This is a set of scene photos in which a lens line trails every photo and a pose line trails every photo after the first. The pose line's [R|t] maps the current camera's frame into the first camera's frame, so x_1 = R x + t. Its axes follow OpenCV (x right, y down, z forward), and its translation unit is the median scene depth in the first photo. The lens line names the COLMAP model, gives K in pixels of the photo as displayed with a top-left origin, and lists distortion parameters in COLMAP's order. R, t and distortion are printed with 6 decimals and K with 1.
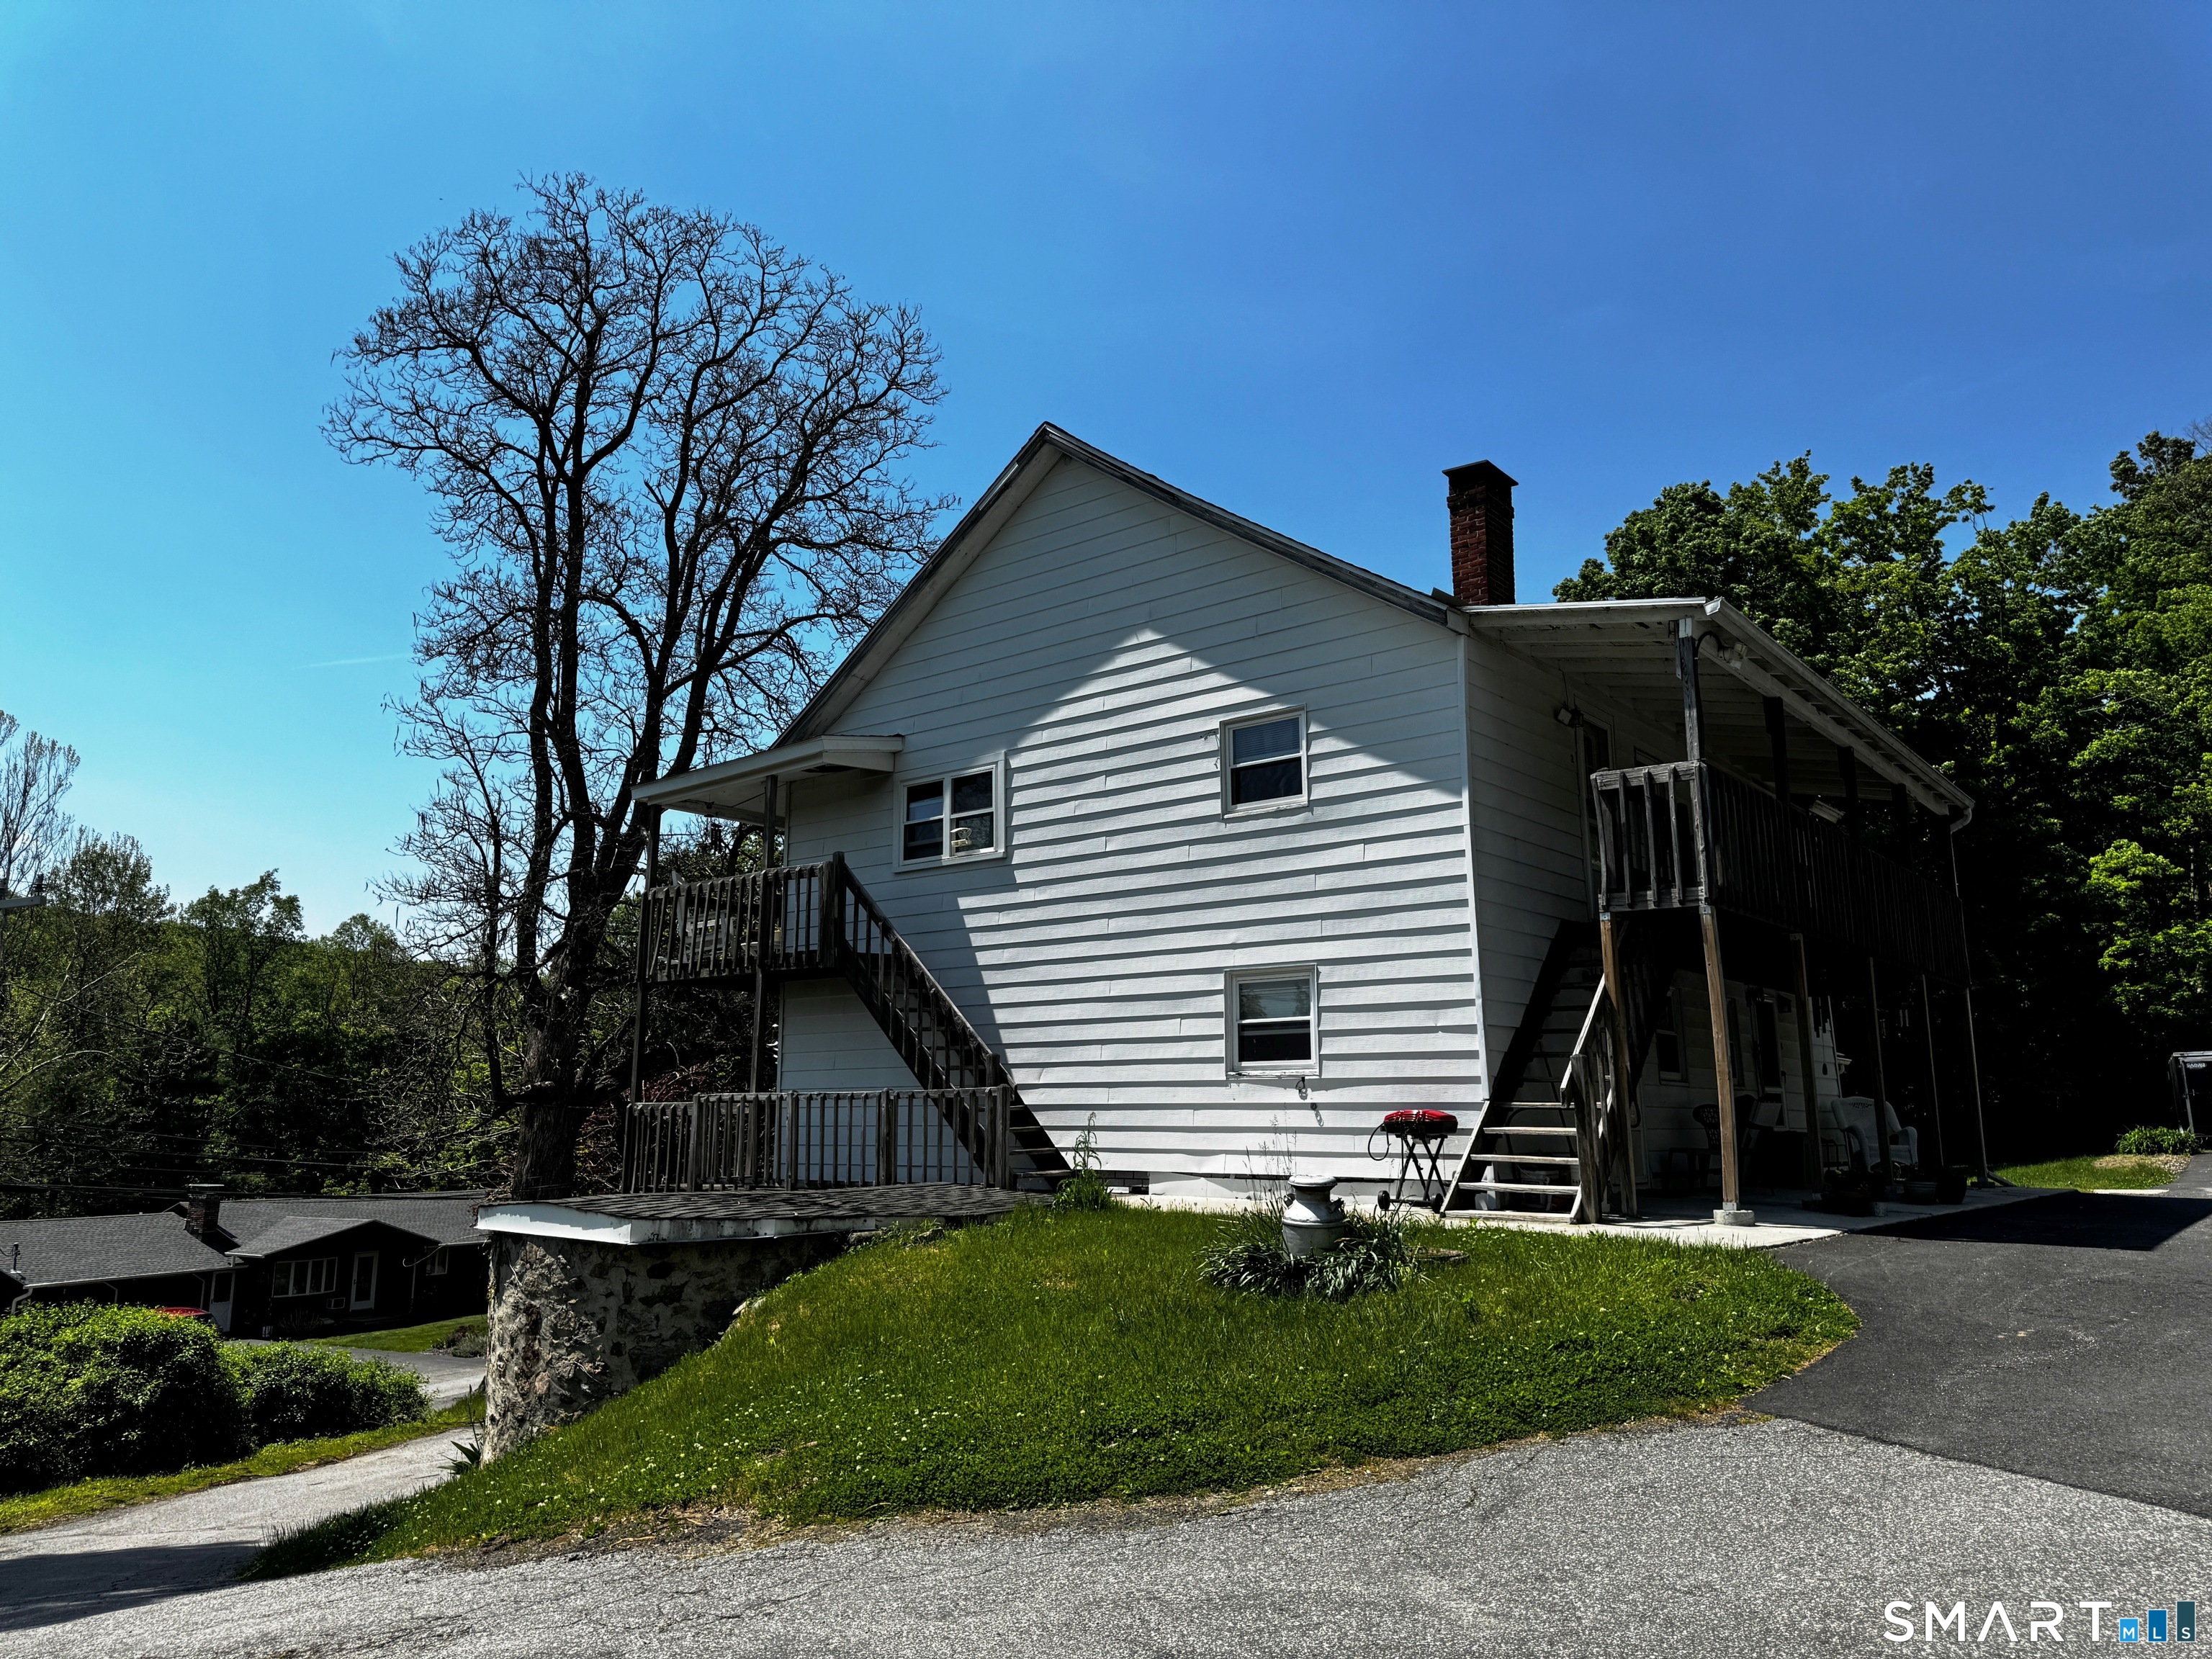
lens RADIAL K [[1578.1, 0, 1106.0], [0, 1578.1, 829.5], [0, 0, 1]] dist [0.124031, -0.196594]
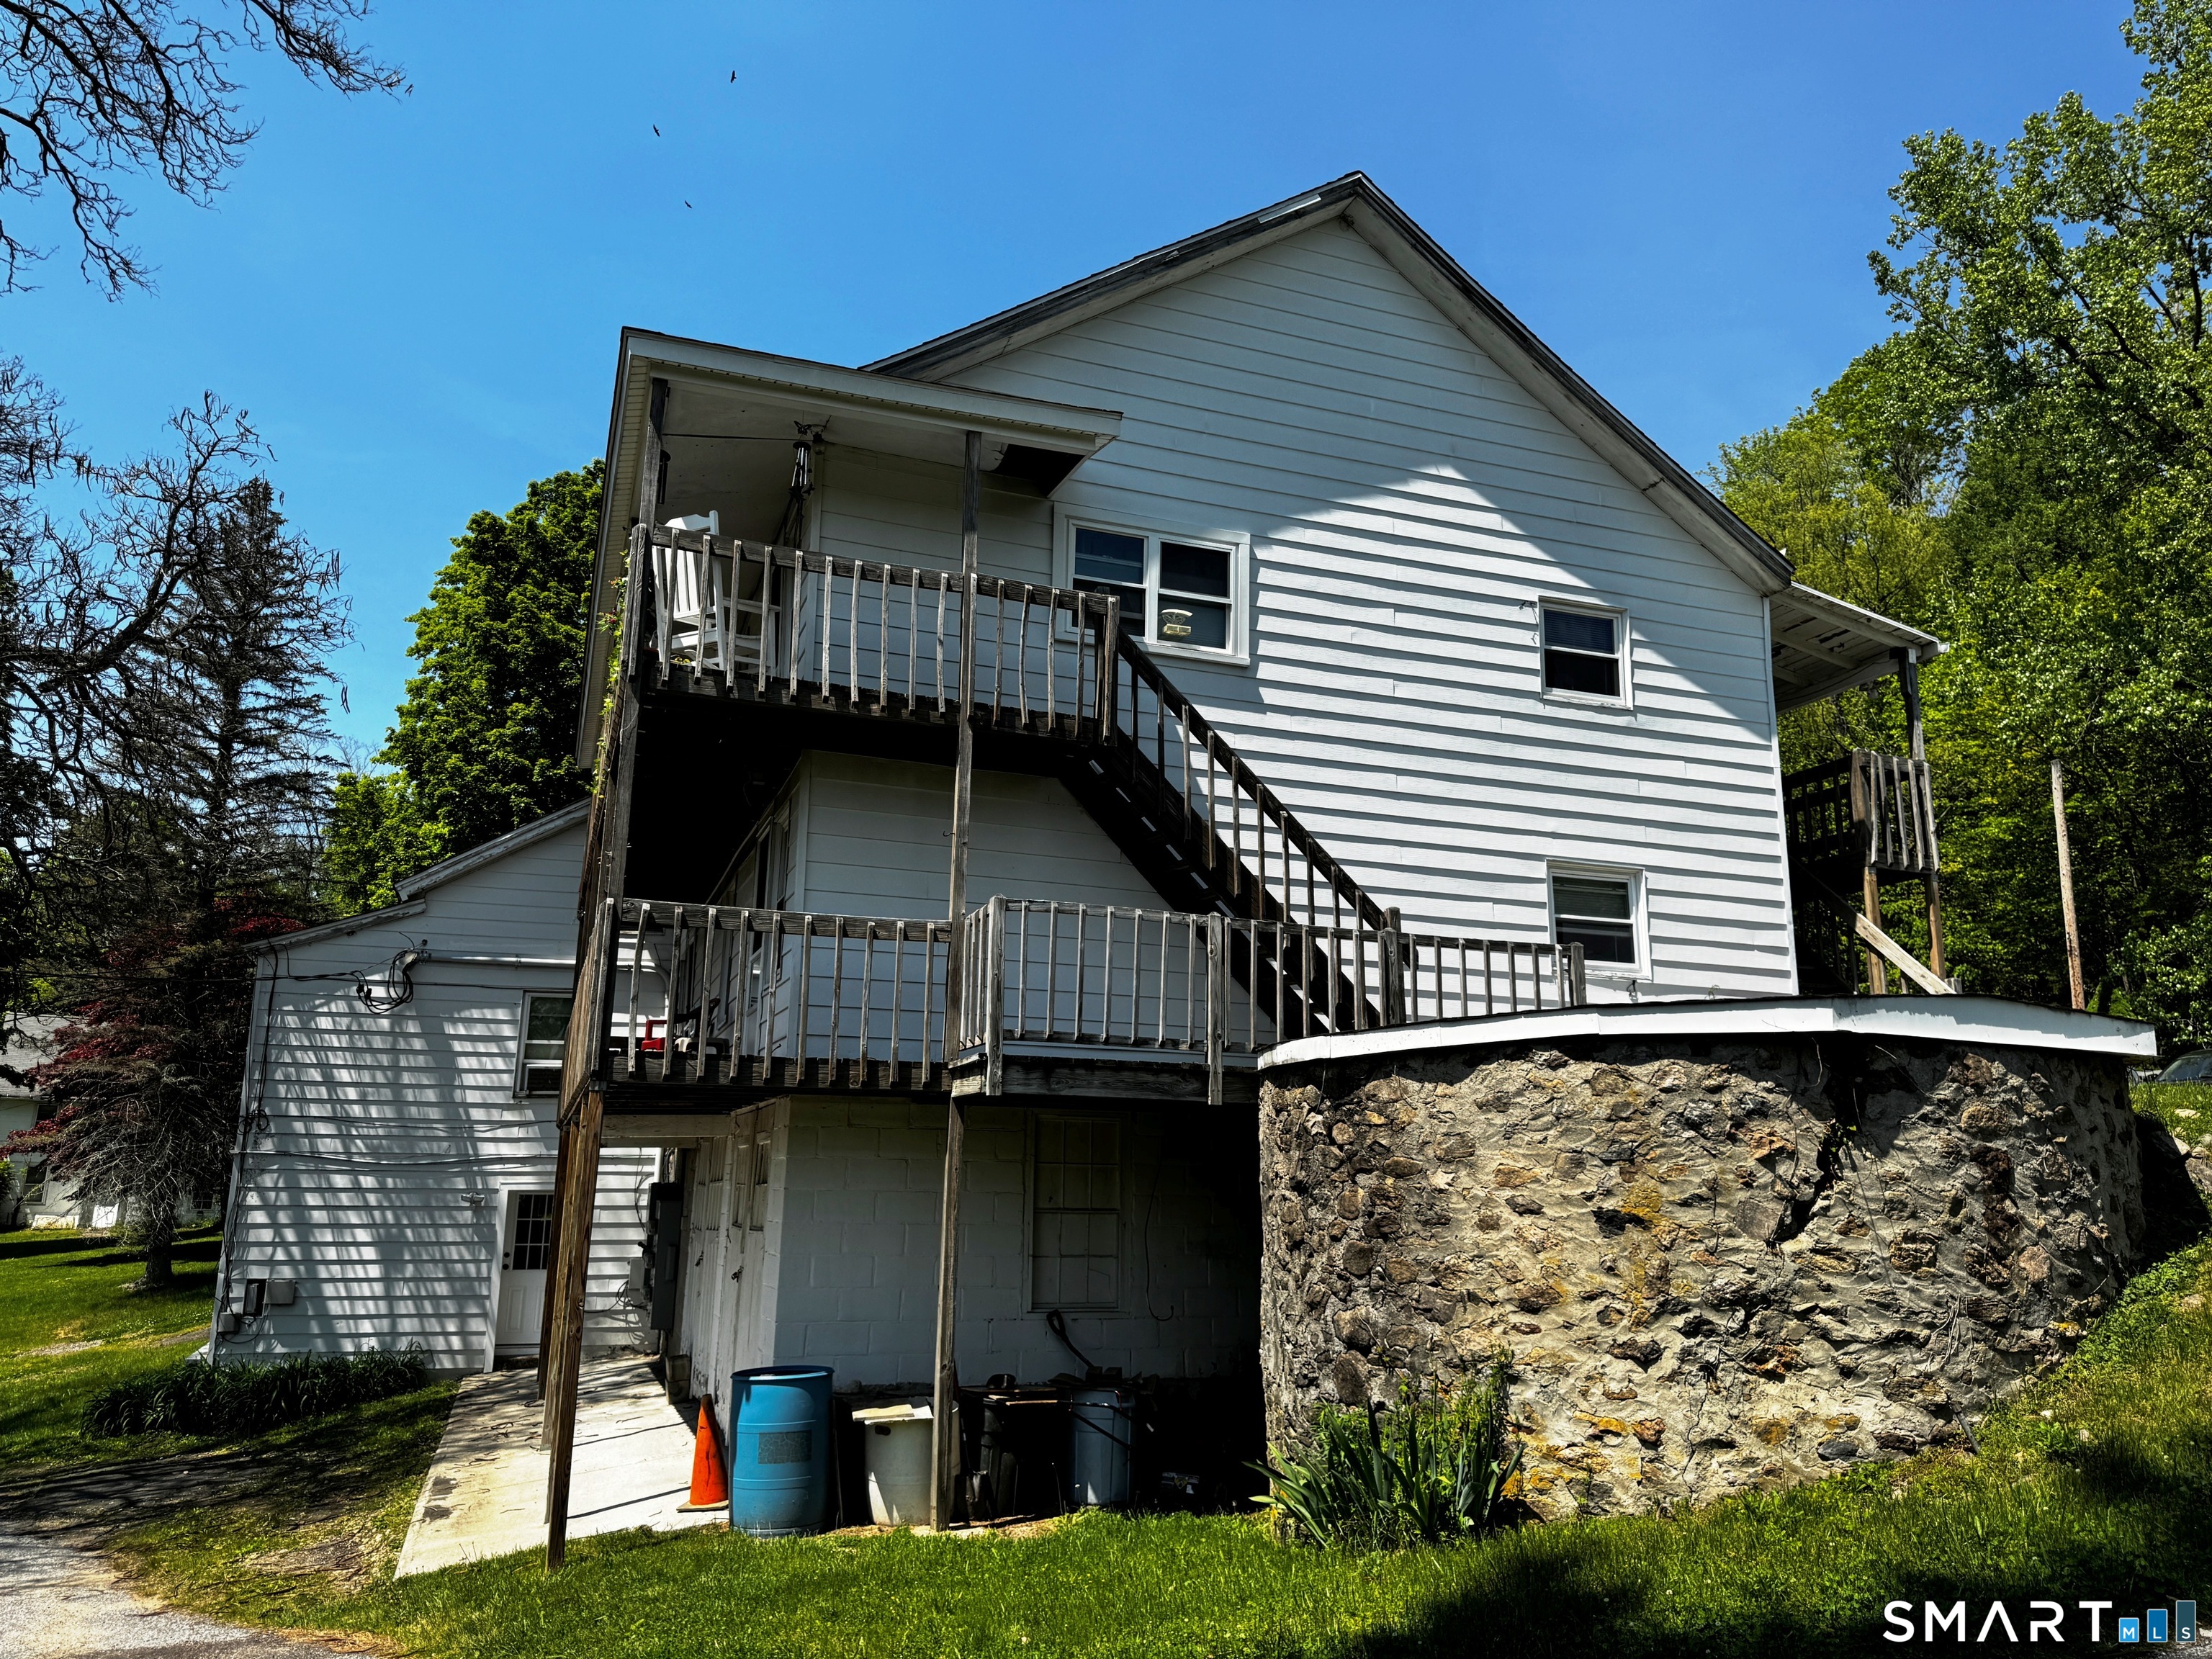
lens RADIAL K [[1578.1, 0, 1106.0], [0, 1578.1, 829.5], [0, 0, 1]] dist [0.124031, -0.196594]
pose [[0.506092, 0.202703, 0.838321, -0.855867], [-0.171580, 0.976224, -0.132465, 0.245471], [-0.845241, -0.076800, 0.528839, 0.748432]]
